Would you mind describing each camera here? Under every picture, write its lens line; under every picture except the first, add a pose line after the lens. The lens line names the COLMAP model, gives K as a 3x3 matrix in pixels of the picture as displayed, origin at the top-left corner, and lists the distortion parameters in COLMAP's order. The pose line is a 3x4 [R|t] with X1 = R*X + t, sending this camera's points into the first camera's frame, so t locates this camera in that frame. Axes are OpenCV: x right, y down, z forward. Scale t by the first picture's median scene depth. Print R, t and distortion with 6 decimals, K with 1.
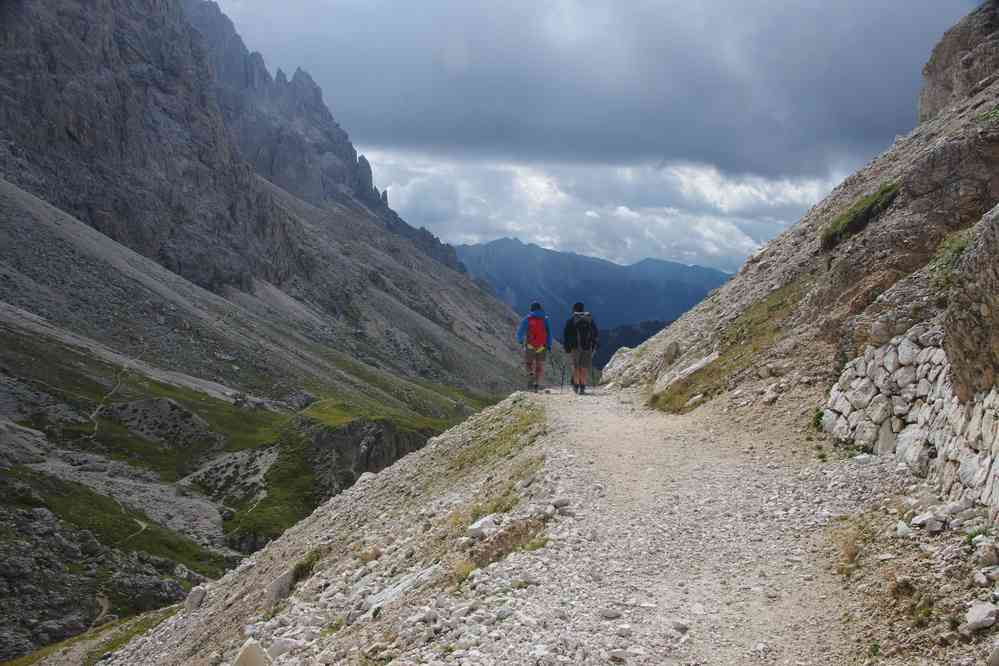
lens RADIAL K [[960.6, 0, 499.5], [0, 960.6, 333.0], [0, 0, 1]] dist [-0.135751, 0.330741]
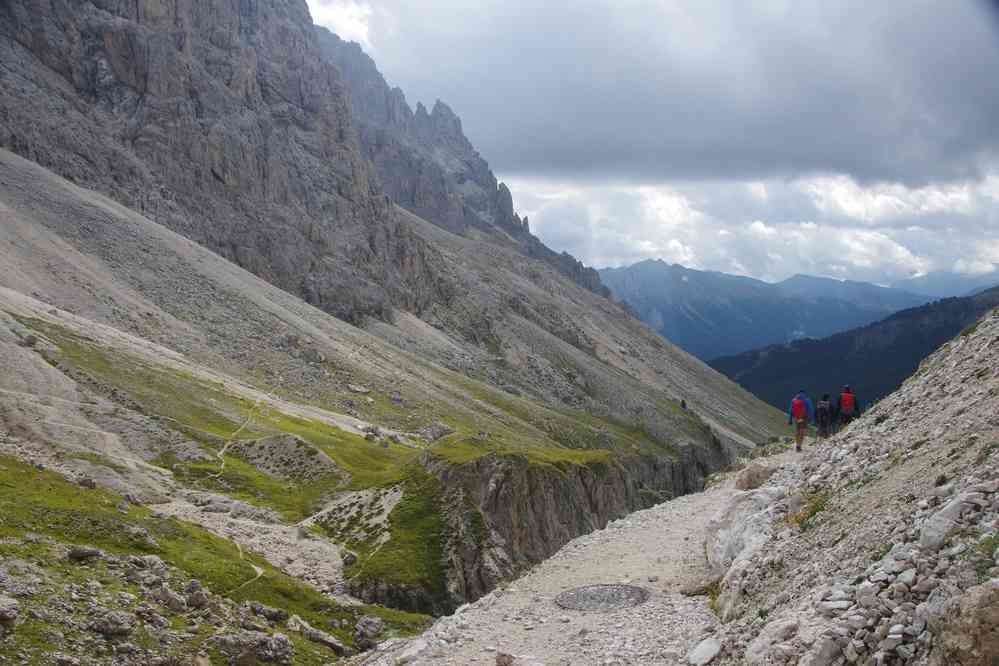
lens RADIAL K [[960.6, 0, 499.5], [0, 960.6, 333.0], [0, 0, 1]] dist [-0.135751, 0.330741]
pose [[0.988147, -0.028856, -0.150775, 0.005102], [0.025013, 0.999314, -0.027324, -0.001726], [0.151460, 0.023228, 0.988190, 0.034201]]
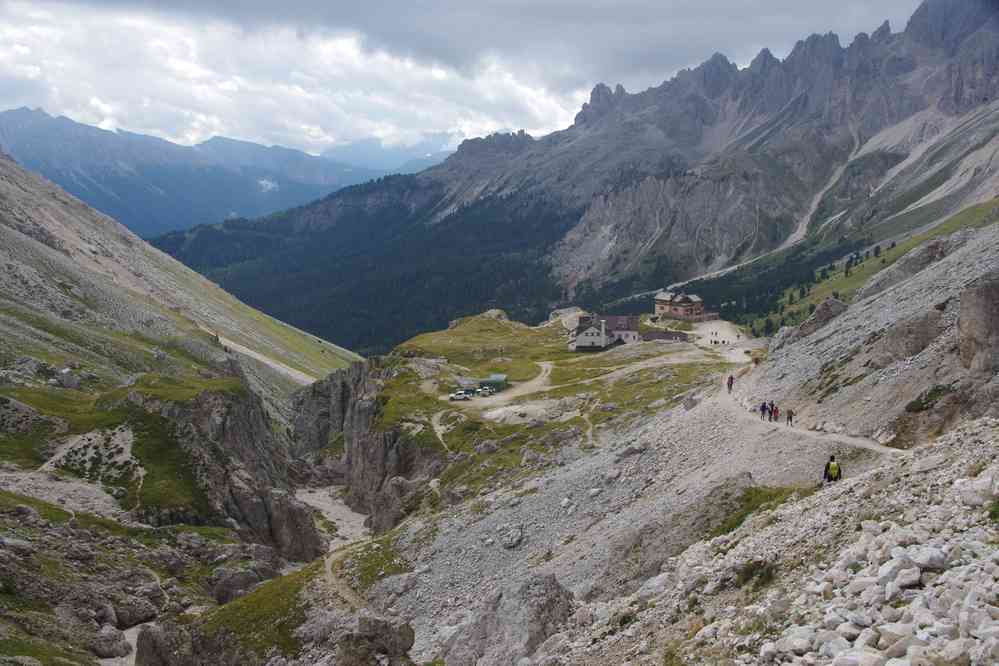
lens RADIAL K [[1131.9, 0, 499.5], [0, 1131.9, 333.0], [0, 0, 1]] dist [0.018881, 0.047871]
pose [[0.927201, -0.054512, 0.370576, -0.153118], [0.021639, 0.995496, 0.092296, -0.043104], [-0.373938, -0.077558, 0.924205, -0.147206]]
